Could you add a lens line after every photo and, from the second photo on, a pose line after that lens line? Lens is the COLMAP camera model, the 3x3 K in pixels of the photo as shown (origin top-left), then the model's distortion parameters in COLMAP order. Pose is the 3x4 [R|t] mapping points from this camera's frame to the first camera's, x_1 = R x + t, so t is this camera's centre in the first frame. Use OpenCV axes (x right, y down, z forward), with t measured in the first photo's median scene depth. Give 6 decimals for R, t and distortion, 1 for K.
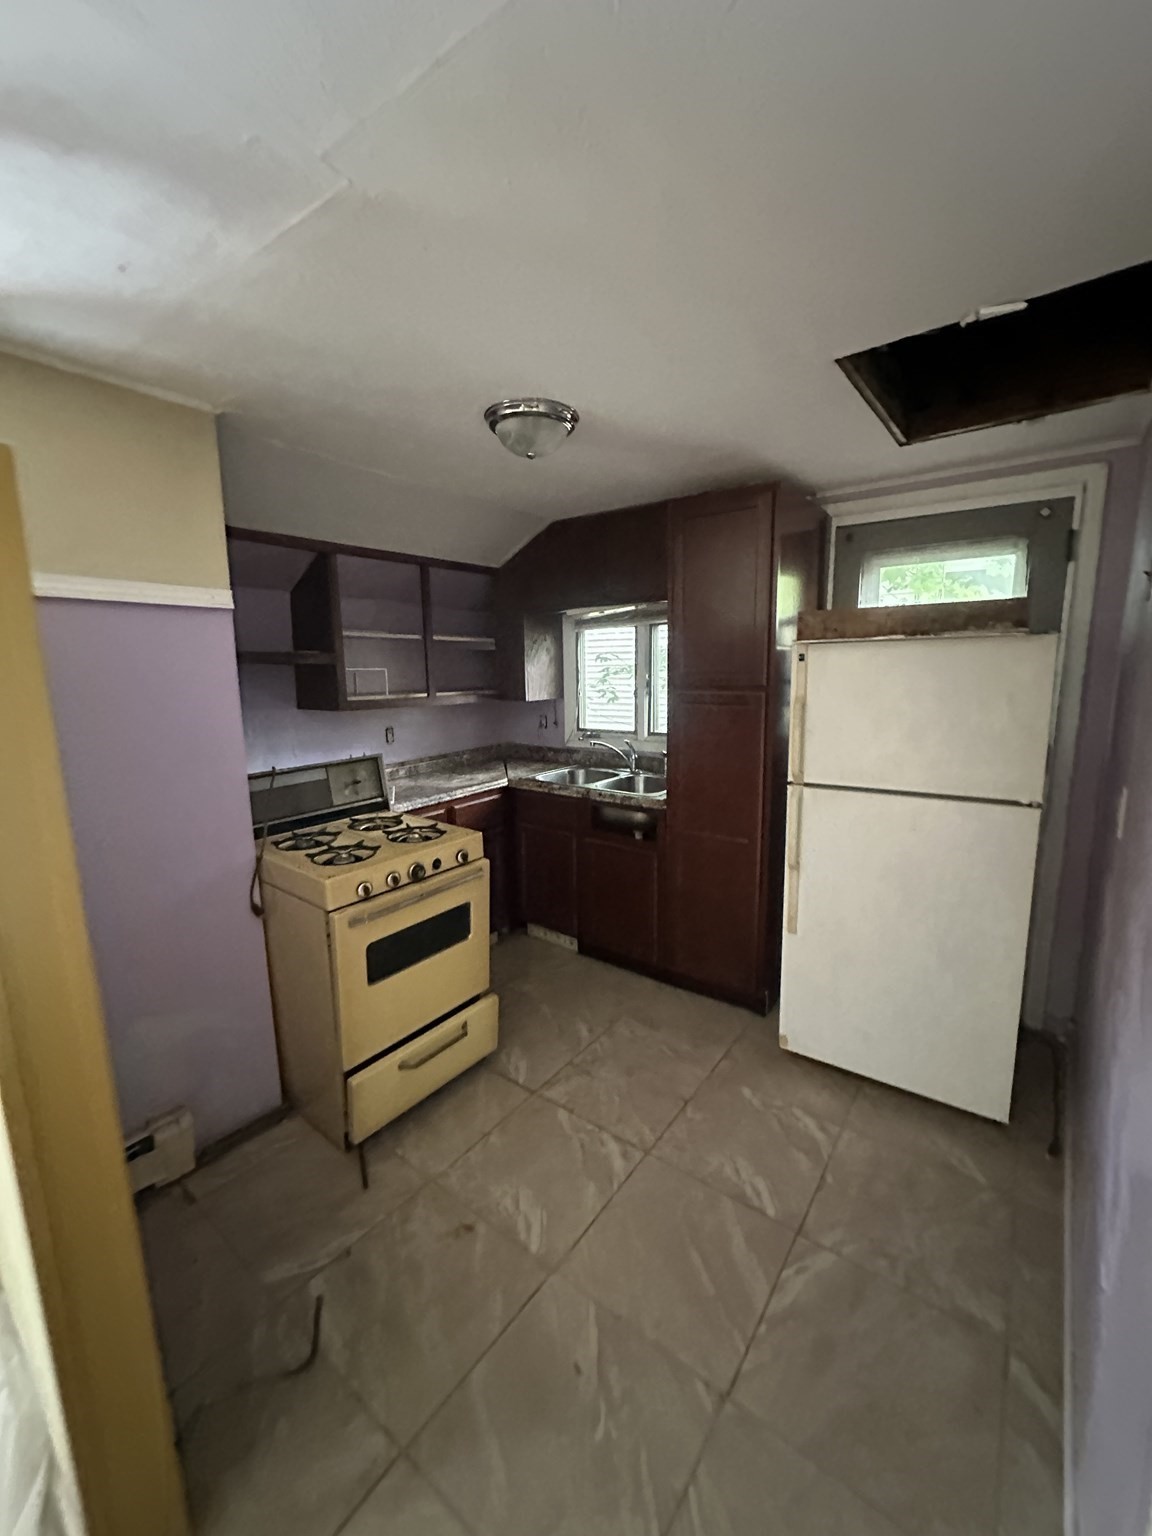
lens RADIAL K [[621.7, 0, 576.0], [0, 621.7, 768.0], [0, 0, 1]] dist [-0.010866, -0.000015]
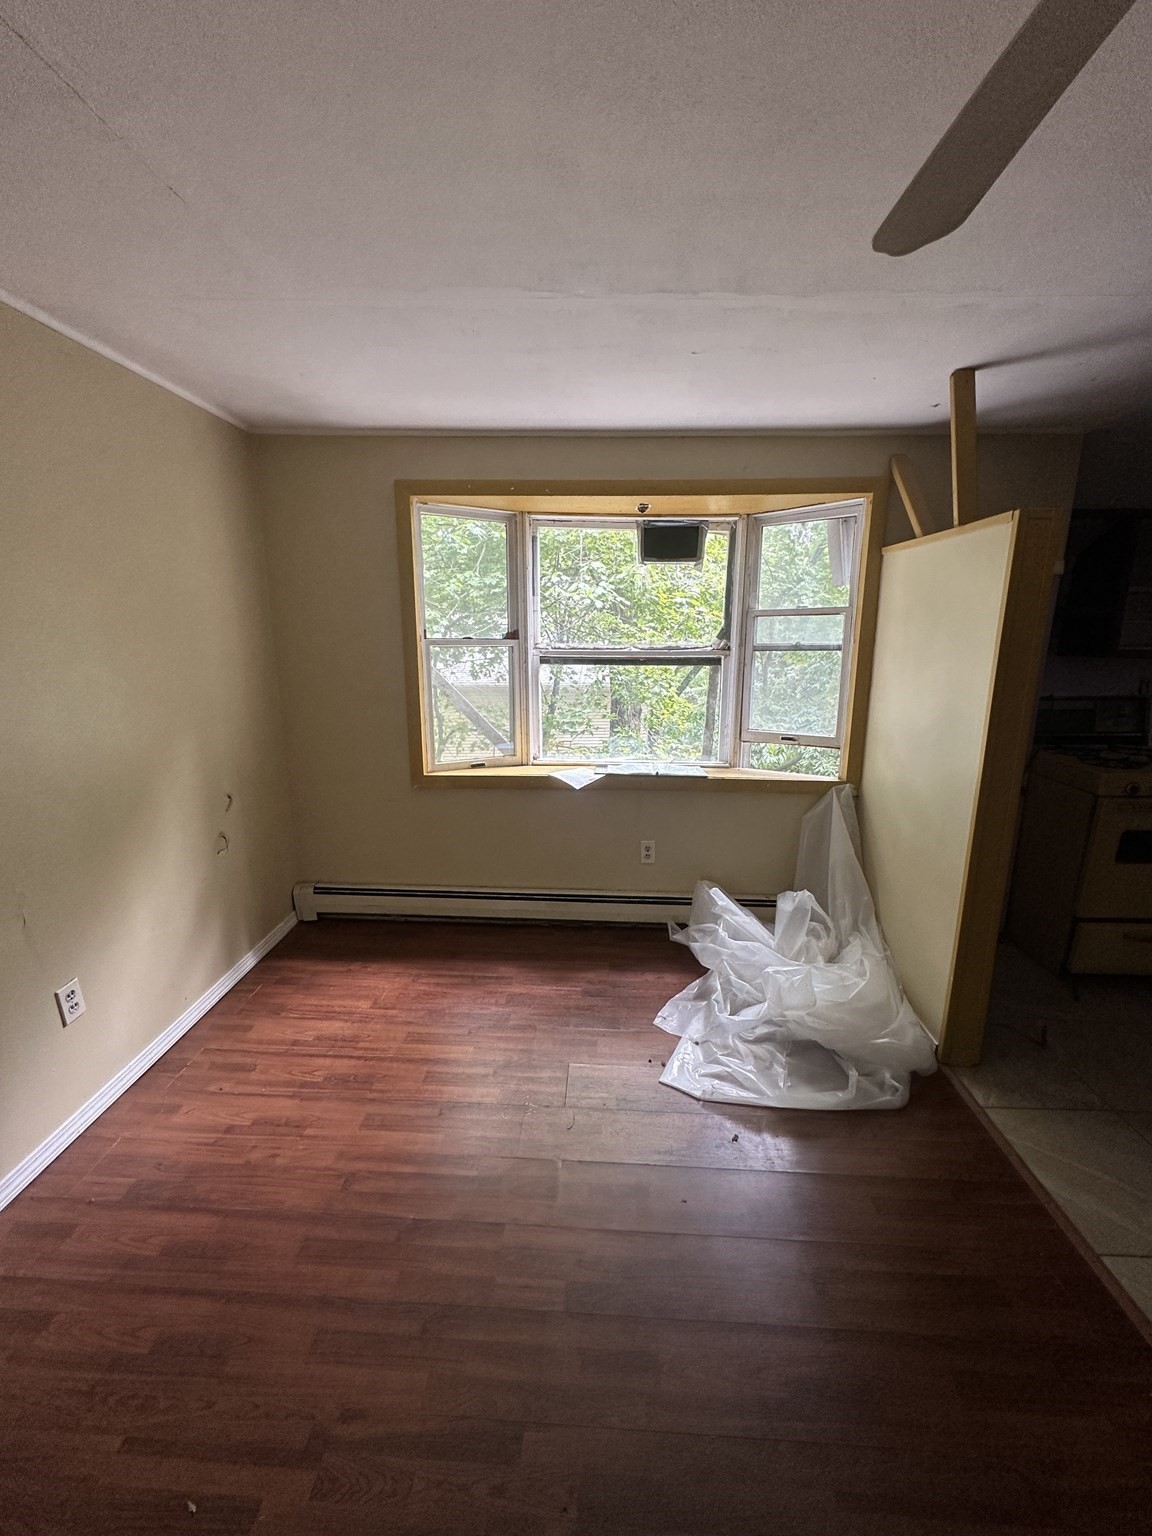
lens RADIAL K [[621.7, 0, 576.0], [0, 621.7, 768.0], [0, 0, 1]] dist [-0.010866, -0.000015]
pose [[0.563852, 0.194596, -0.802623, 0.021914], [-0.144832, 0.980083, 0.135875, 0.122499], [0.813077, 0.039632, 0.580805, -0.563723]]
